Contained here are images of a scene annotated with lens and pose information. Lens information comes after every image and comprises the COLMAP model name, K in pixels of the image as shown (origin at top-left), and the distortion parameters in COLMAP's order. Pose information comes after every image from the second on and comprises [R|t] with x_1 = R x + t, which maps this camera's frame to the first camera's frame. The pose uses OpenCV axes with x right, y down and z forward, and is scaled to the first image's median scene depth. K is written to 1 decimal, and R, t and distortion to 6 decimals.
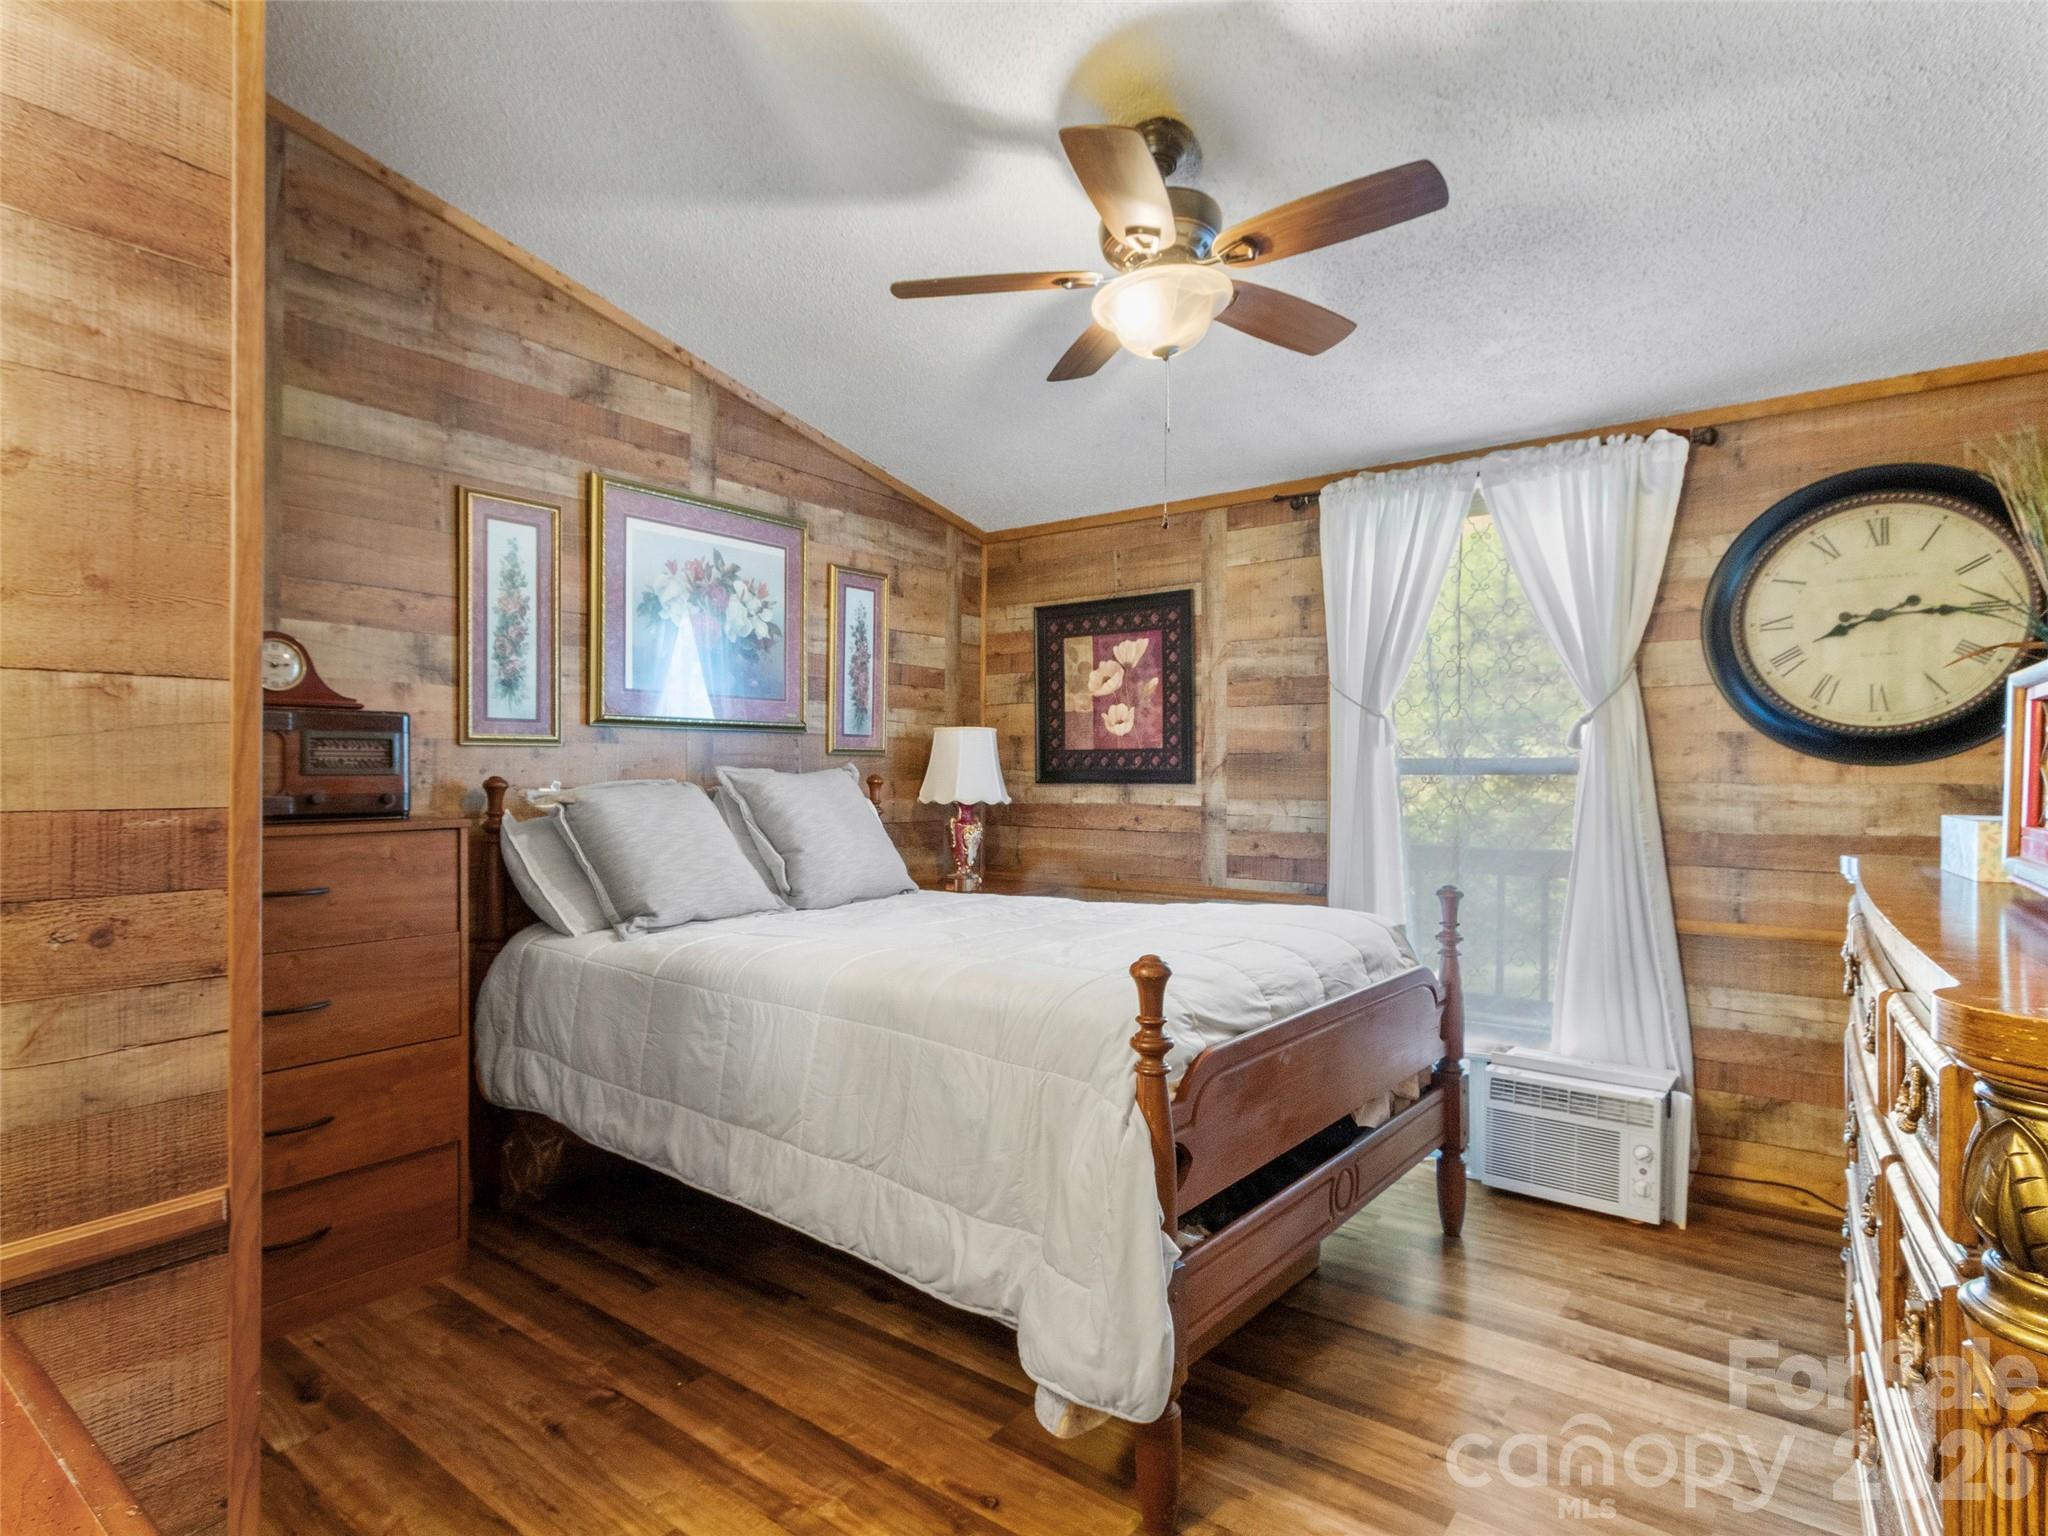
lens RADIAL K [[1064.4, 0, 1015.8], [0, 1064.4, 759.1], [0, 0, 1]] dist [0.009302, -0.005147]
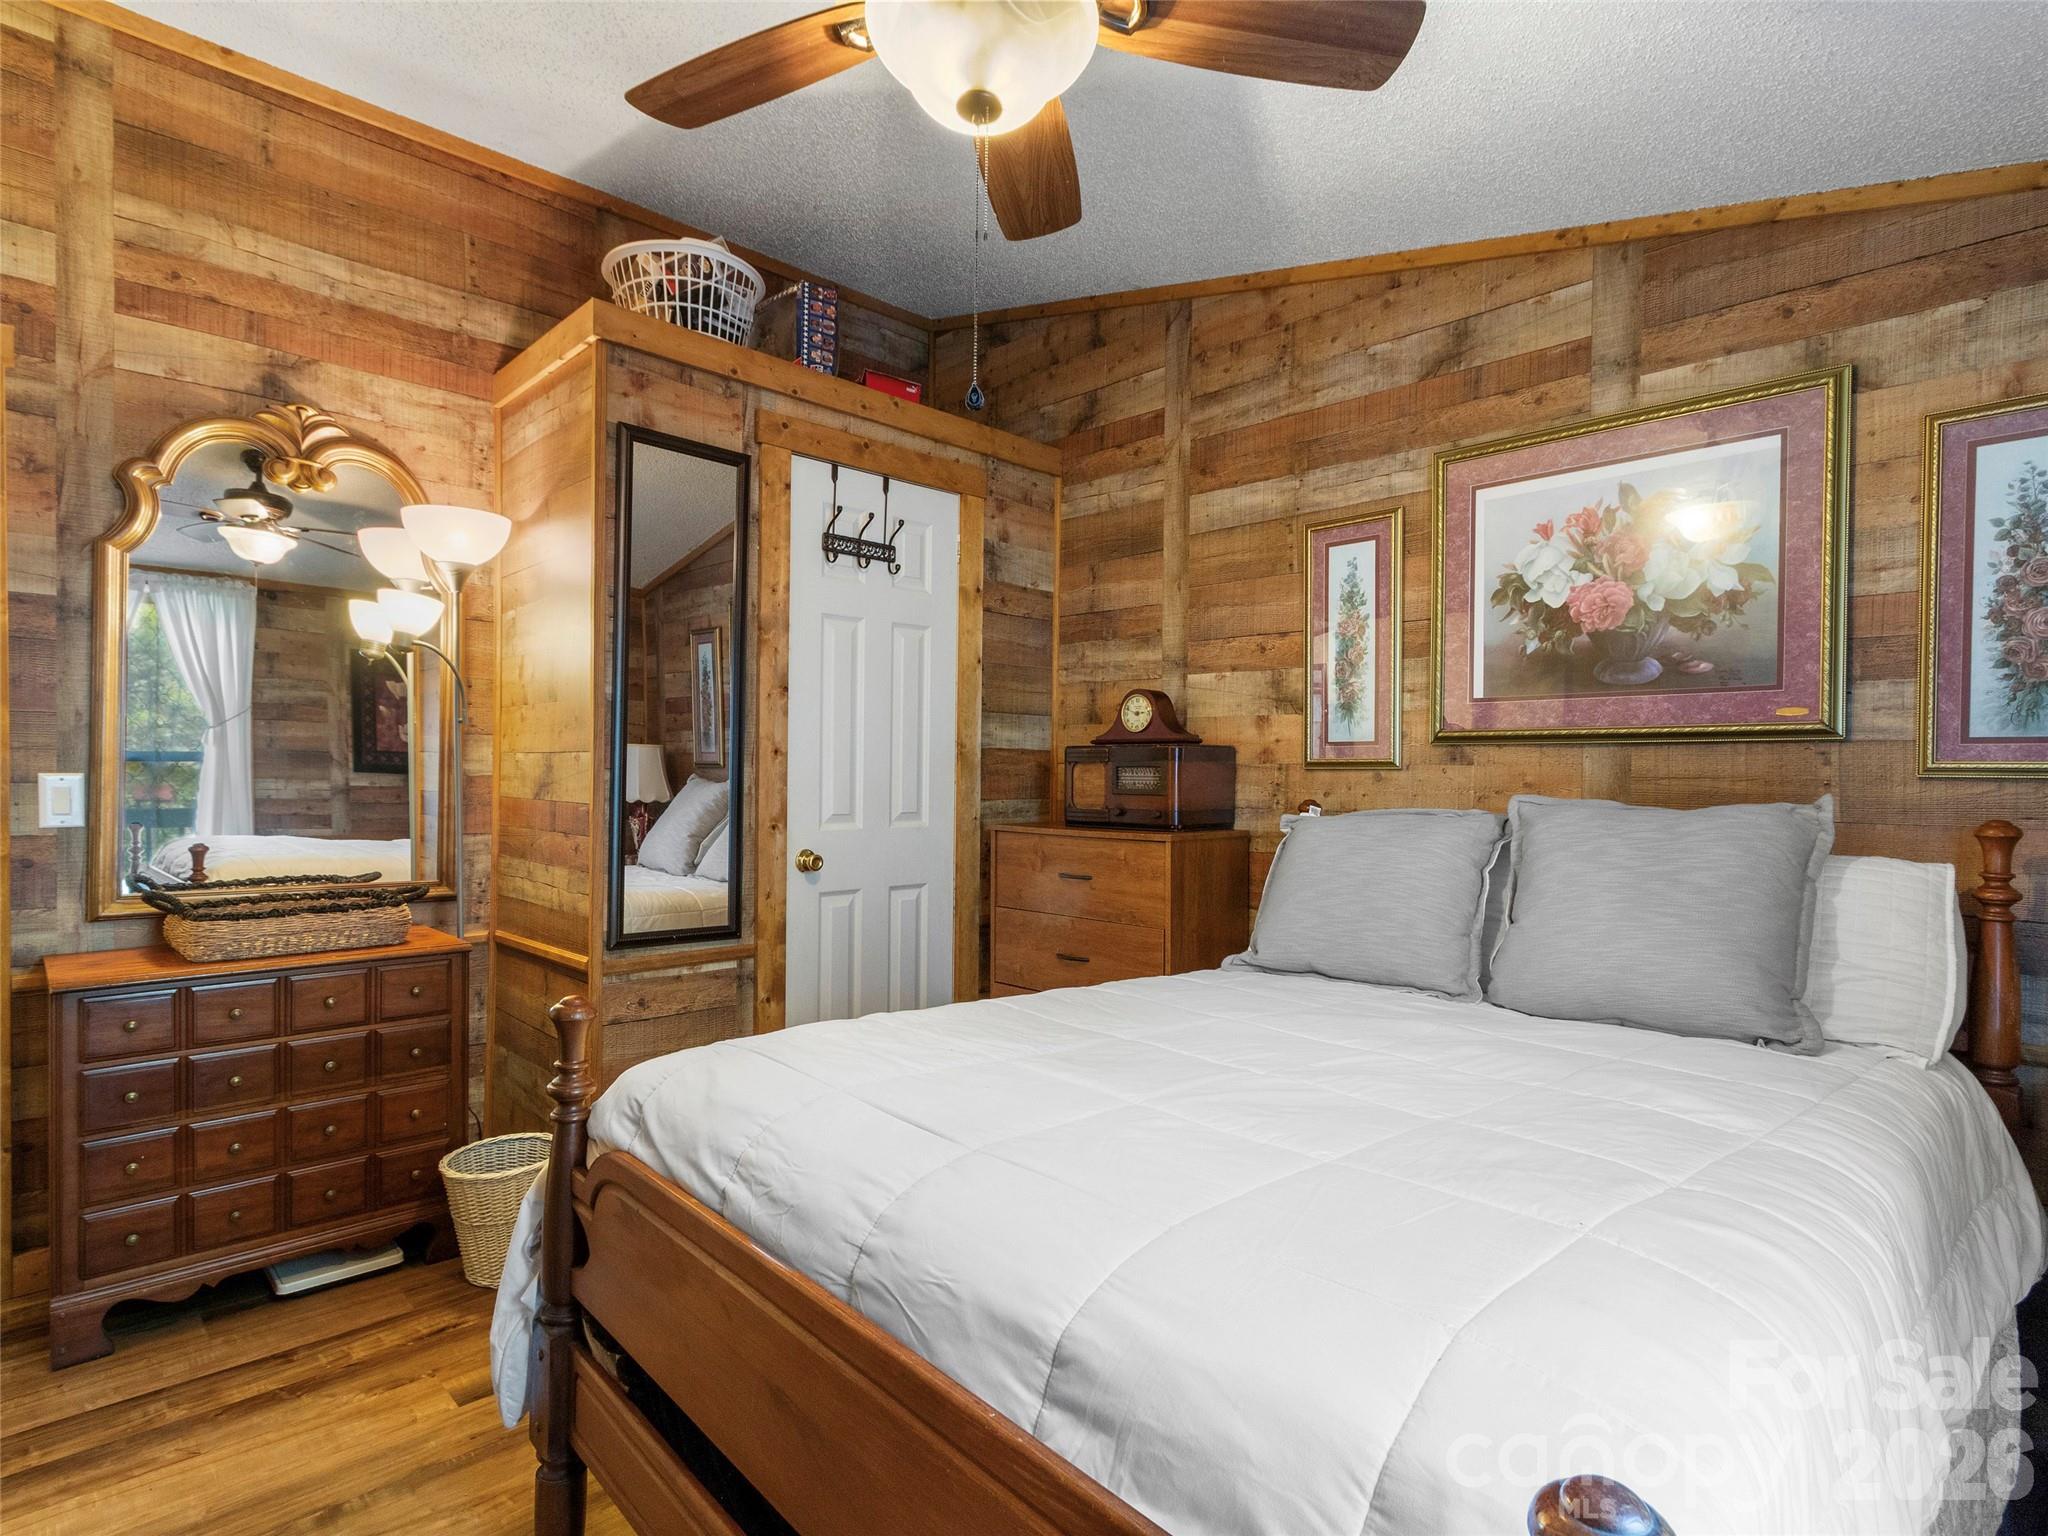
lens RADIAL K [[1064.4, 0, 1015.6], [0, 1064.4, 783.3], [0, 0, 1]] dist [0.009302, -0.005147]
pose [[-0.139444, 0.004861, -0.990218, 0.538114], [-0.002667, 0.999982, 0.005285, -0.004112], [0.990226, 0.003378, -0.139429, 0.818278]]
